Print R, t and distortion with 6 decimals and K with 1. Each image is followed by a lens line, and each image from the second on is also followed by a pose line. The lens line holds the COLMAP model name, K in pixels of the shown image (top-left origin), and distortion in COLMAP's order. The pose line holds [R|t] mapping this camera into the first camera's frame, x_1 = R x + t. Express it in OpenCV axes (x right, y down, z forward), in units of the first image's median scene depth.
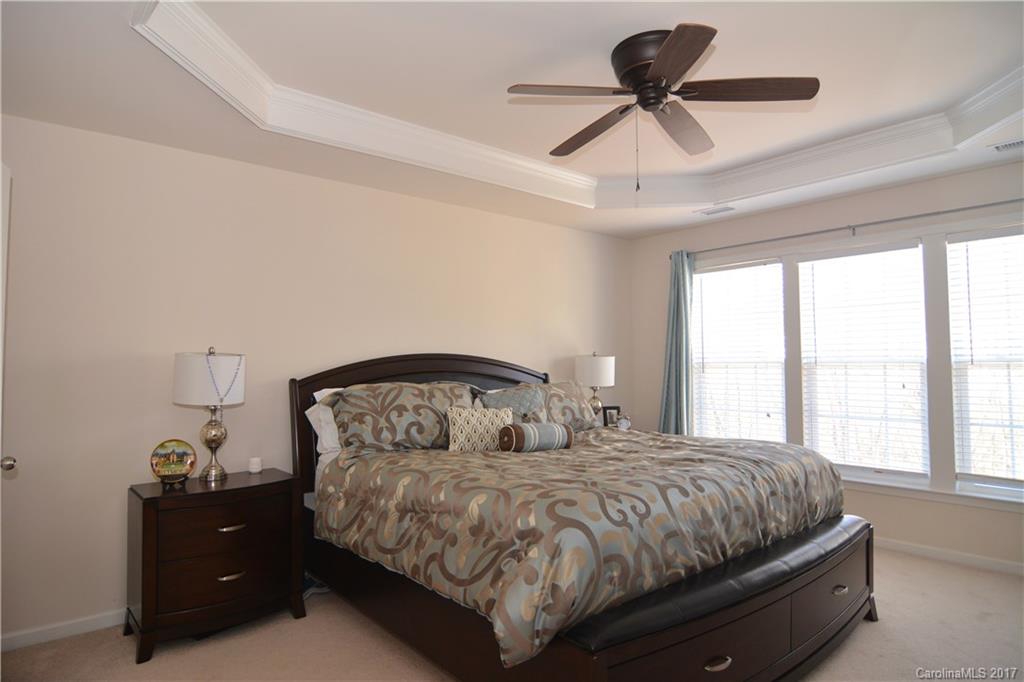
lens RADIAL K [[607.4, 0, 512.0], [0, 607.4, 341.0], [0, 0, 1]] dist [0.000227, 0.150114]
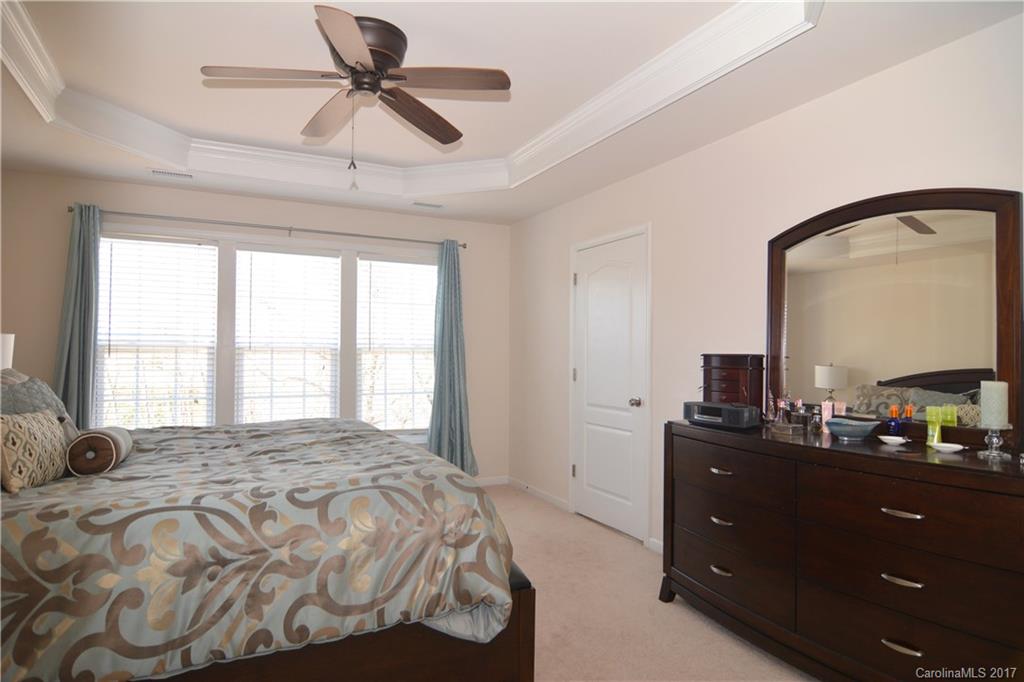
lens RADIAL K [[597.2, 0, 512.0], [0, 597.2, 341.0], [0, 0, 1]] dist [0.000655, -0.015434]
pose [[0.243616, 0.025852, 0.969527, -0.447636], [-0.044170, 0.998903, -0.015536, 0.023400], [-0.968866, -0.039039, 0.244490, 0.343639]]
